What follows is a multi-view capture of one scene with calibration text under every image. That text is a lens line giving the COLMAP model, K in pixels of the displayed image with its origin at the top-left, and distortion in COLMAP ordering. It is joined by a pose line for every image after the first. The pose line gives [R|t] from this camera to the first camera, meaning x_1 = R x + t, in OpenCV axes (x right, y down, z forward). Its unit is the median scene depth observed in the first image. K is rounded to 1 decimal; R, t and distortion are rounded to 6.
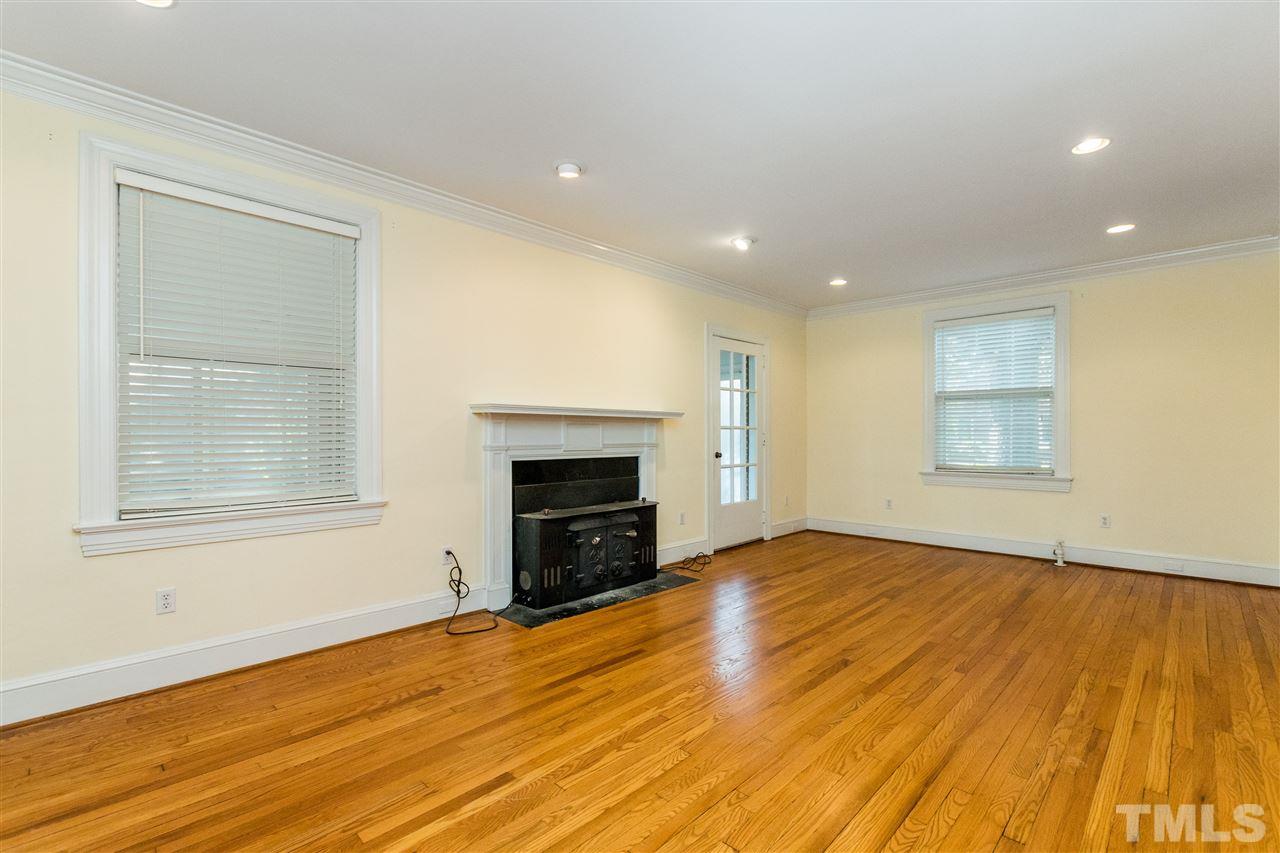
lens RADIAL K [[536.3, 0, 637.9], [0, 536.3, 430.5], [0, 0, 1]] dist [-0.000795, 0.000445]
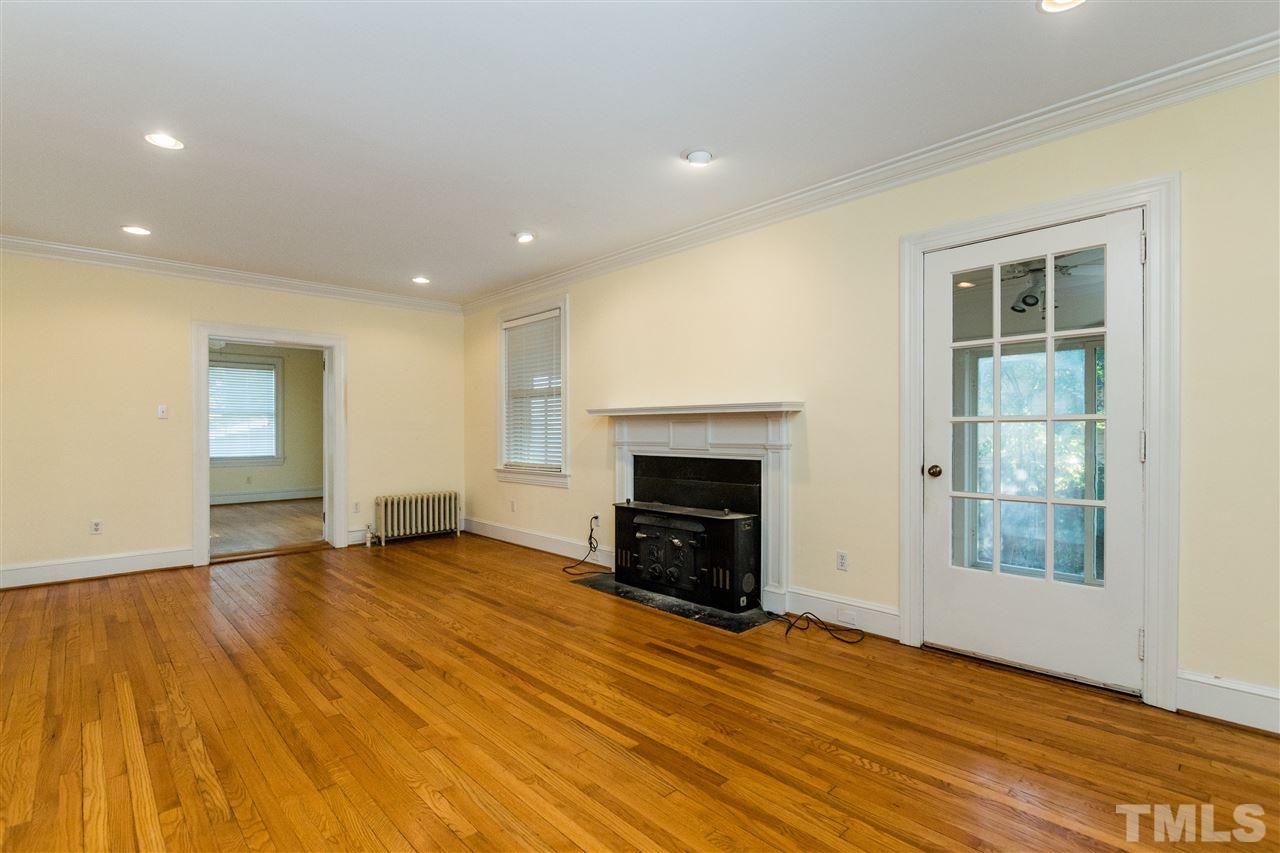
lens RADIAL K [[555.4, 0, 640.0], [0, 555.4, 426.5], [0, 0, 1]] dist [-0.000081, -0.000614]
pose [[0.028009, -0.008431, -0.999572, 1.117390], [0.008888, 0.999927, -0.008185, 0.003590], [0.999568, -0.008655, 0.028082, 1.092311]]
